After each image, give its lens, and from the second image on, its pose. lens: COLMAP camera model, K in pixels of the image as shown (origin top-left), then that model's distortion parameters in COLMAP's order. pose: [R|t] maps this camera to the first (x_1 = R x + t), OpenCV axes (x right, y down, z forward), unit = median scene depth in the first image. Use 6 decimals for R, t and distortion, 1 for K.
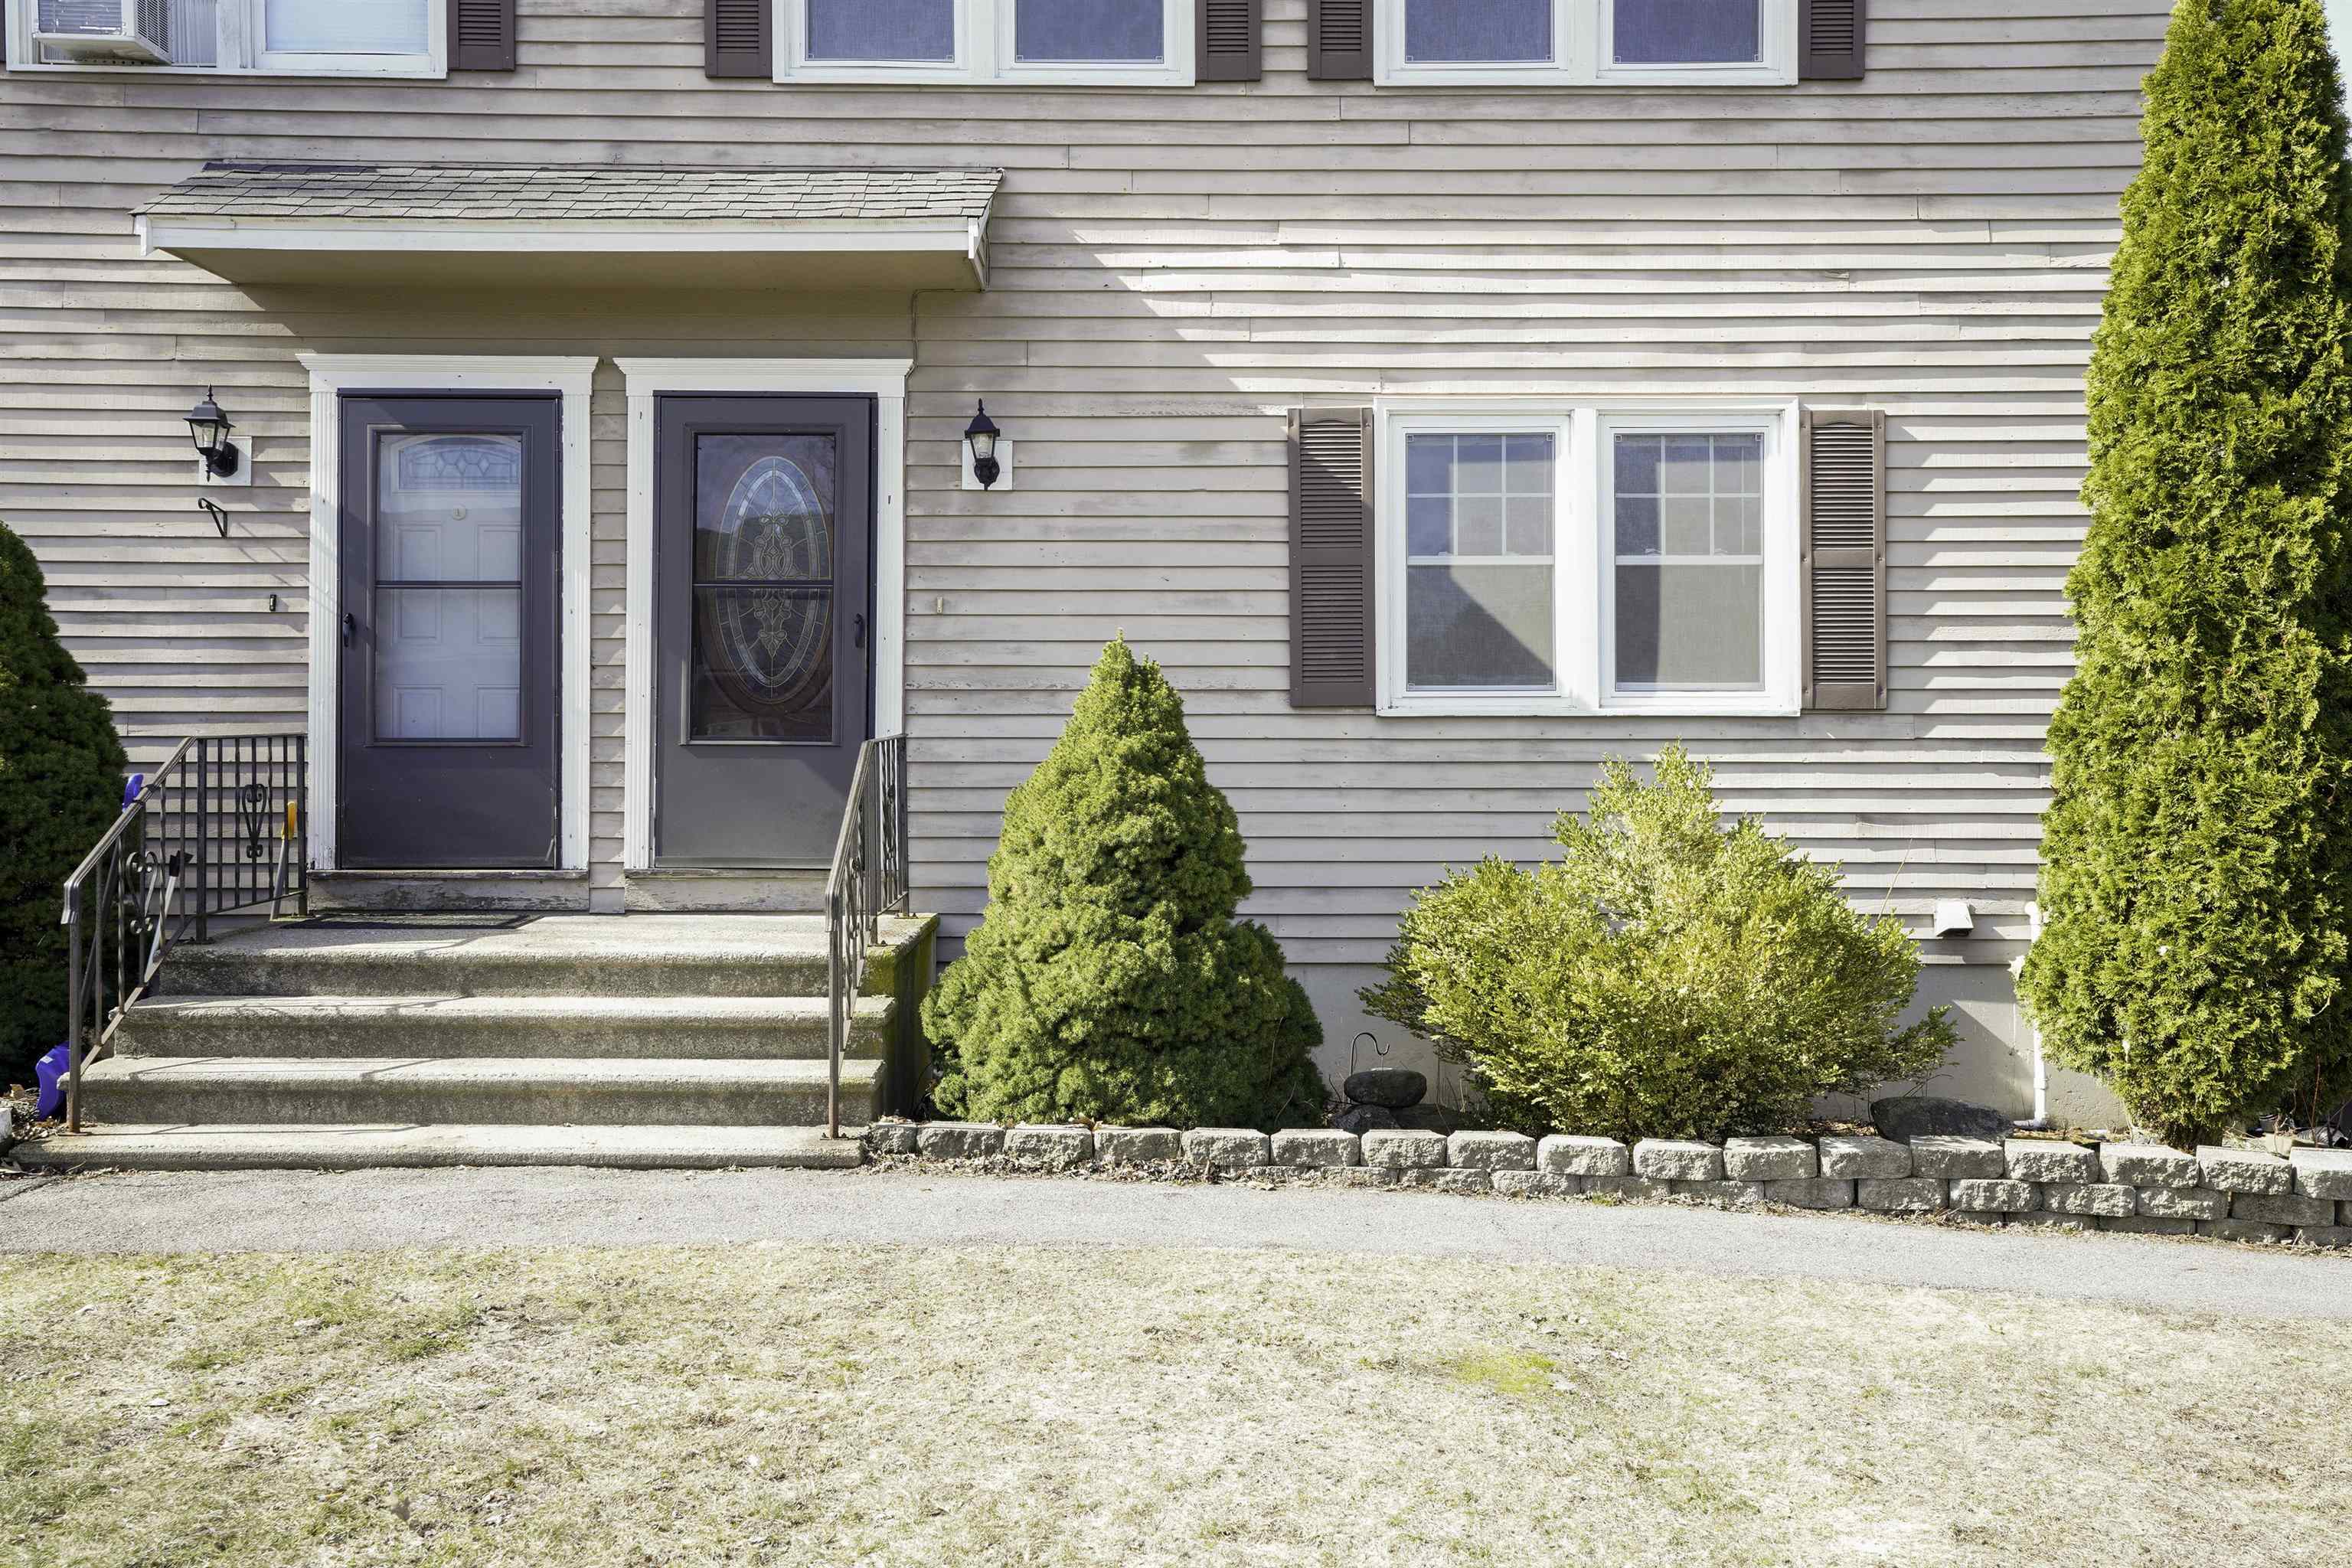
lens RADIAL K [[2190.8, 0, 1189.3], [0, 2190.8, 703.0], [0, 0, 1]] dist [0.055258, 0.030221]
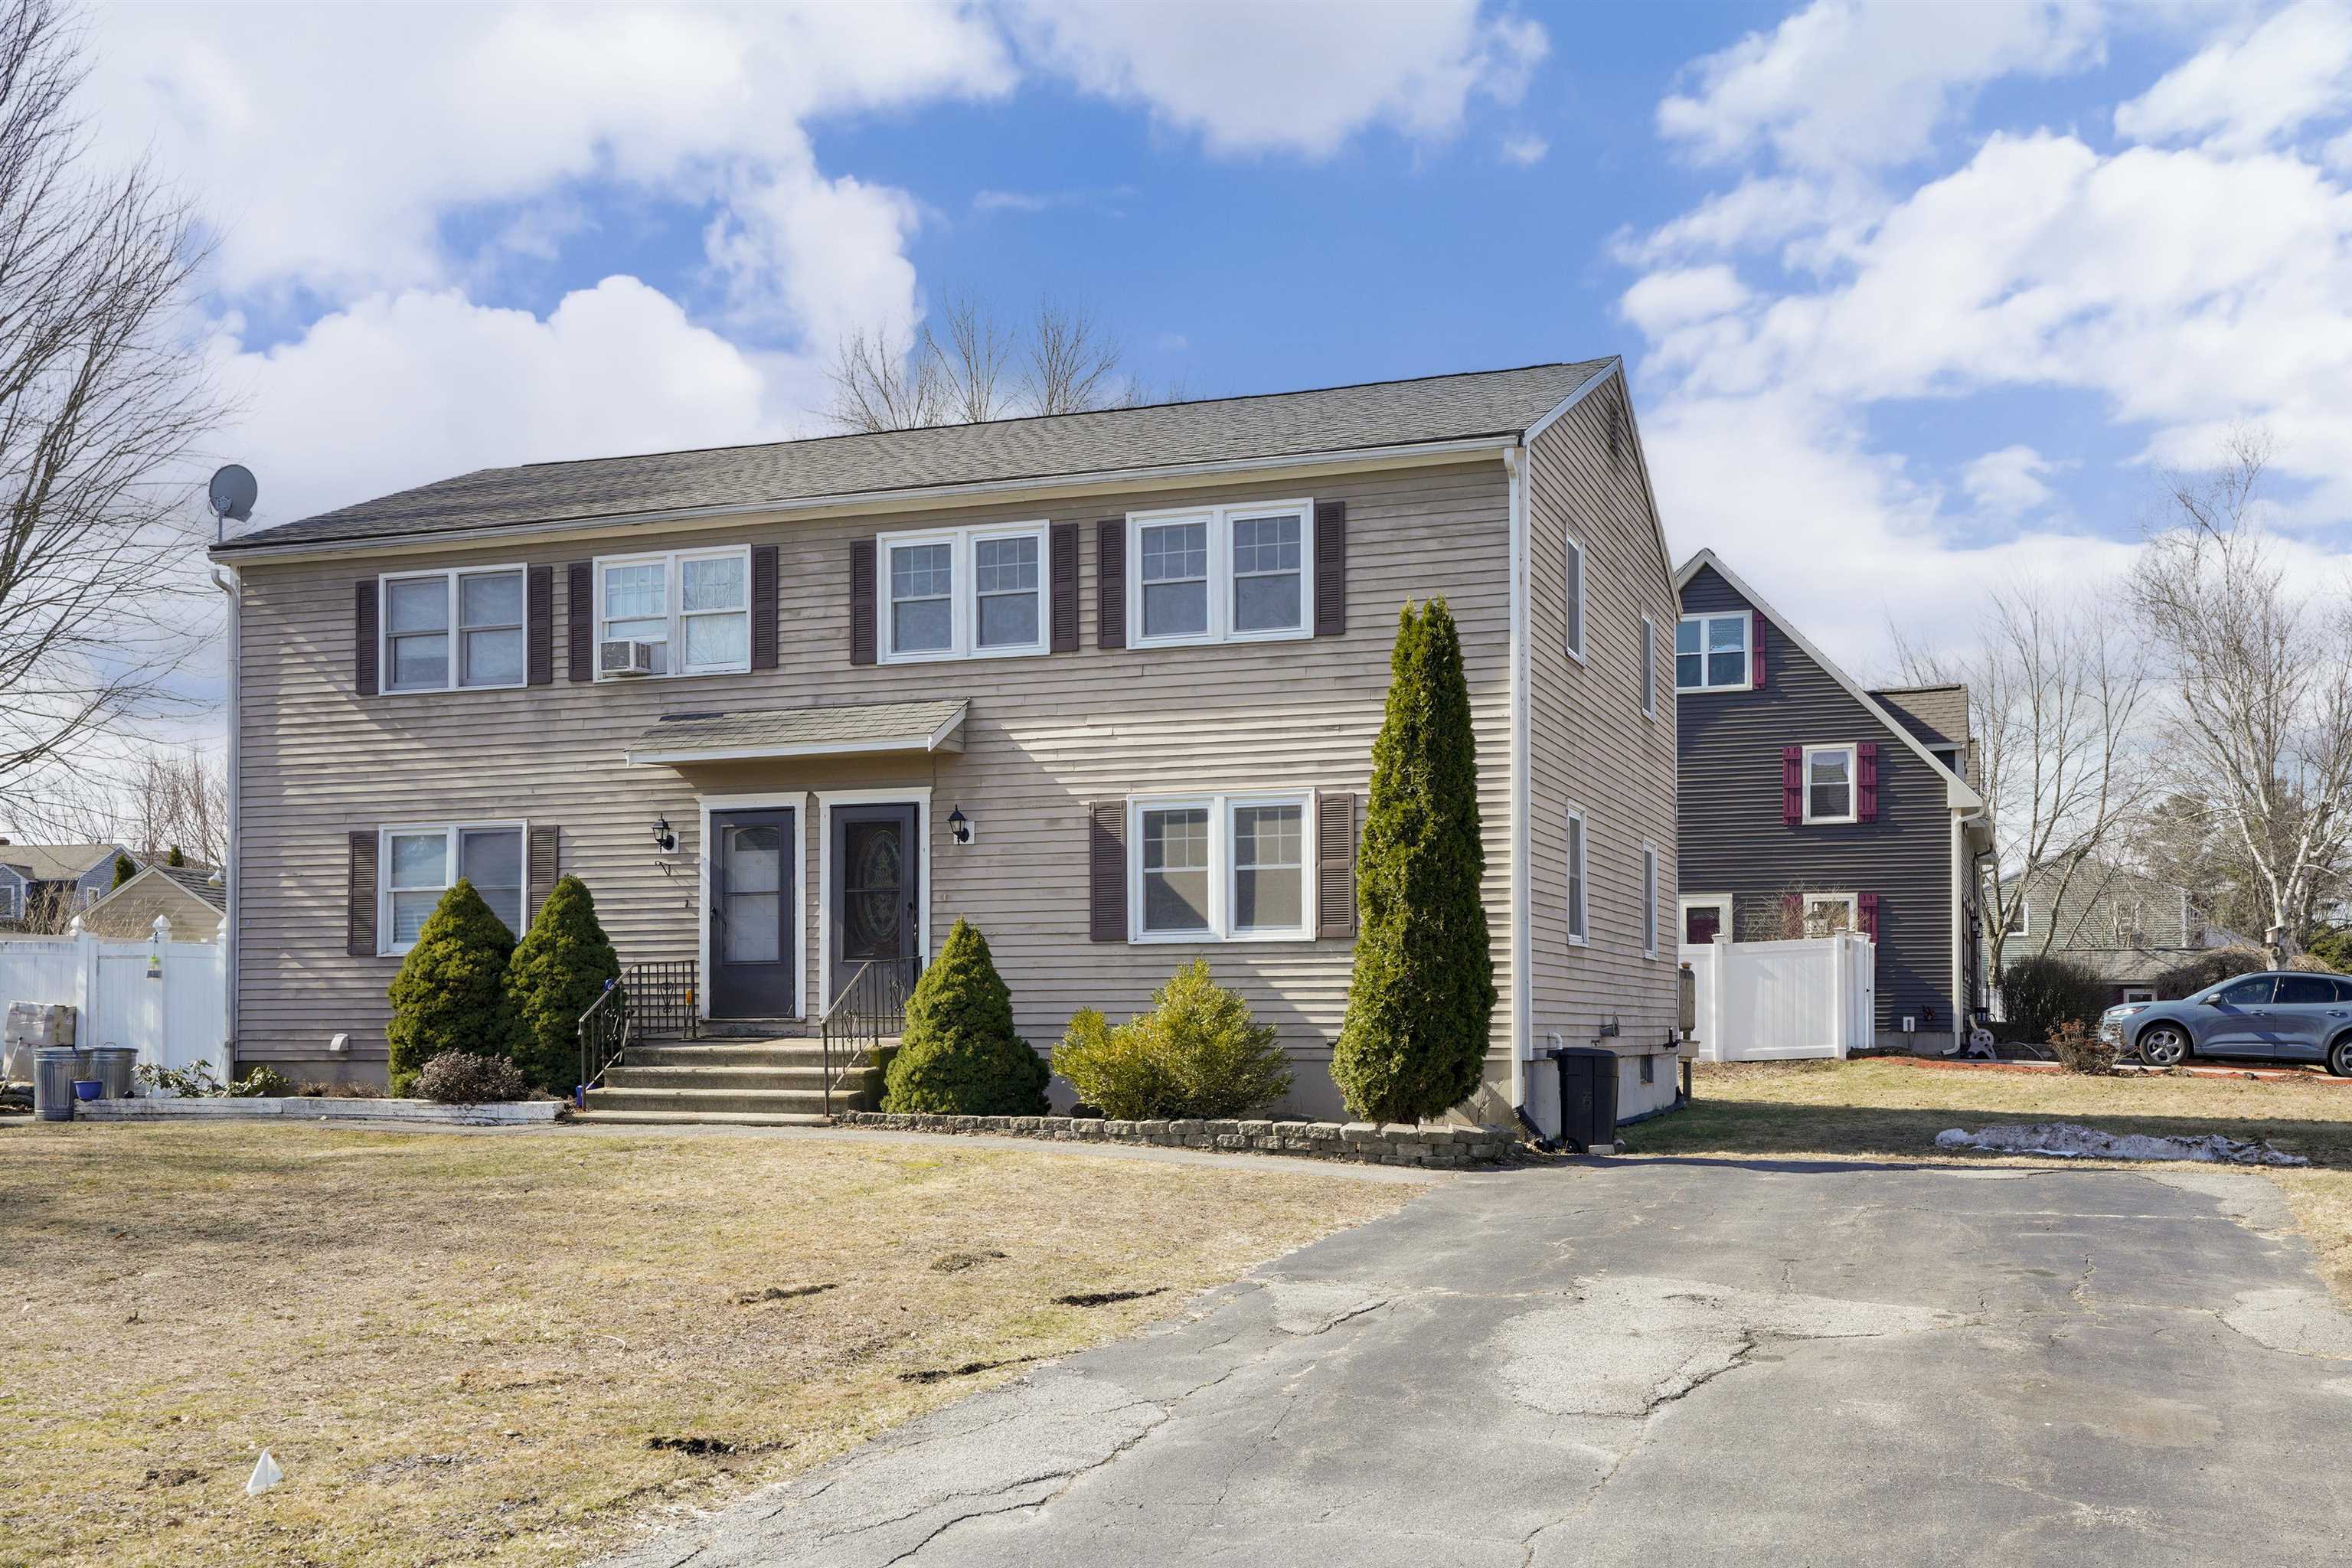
lens RADIAL K [[2419.1, 0, 1175.8], [0, 2419.1, 791.9], [0, 0, 1]] dist [0.084817, 0.000000]
pose [[0.932535, -0.038466, -0.359025, 0.981229], [0.025534, 0.998845, -0.040694, -0.045328], [0.360175, 0.028781, 0.932441, -1.190956]]
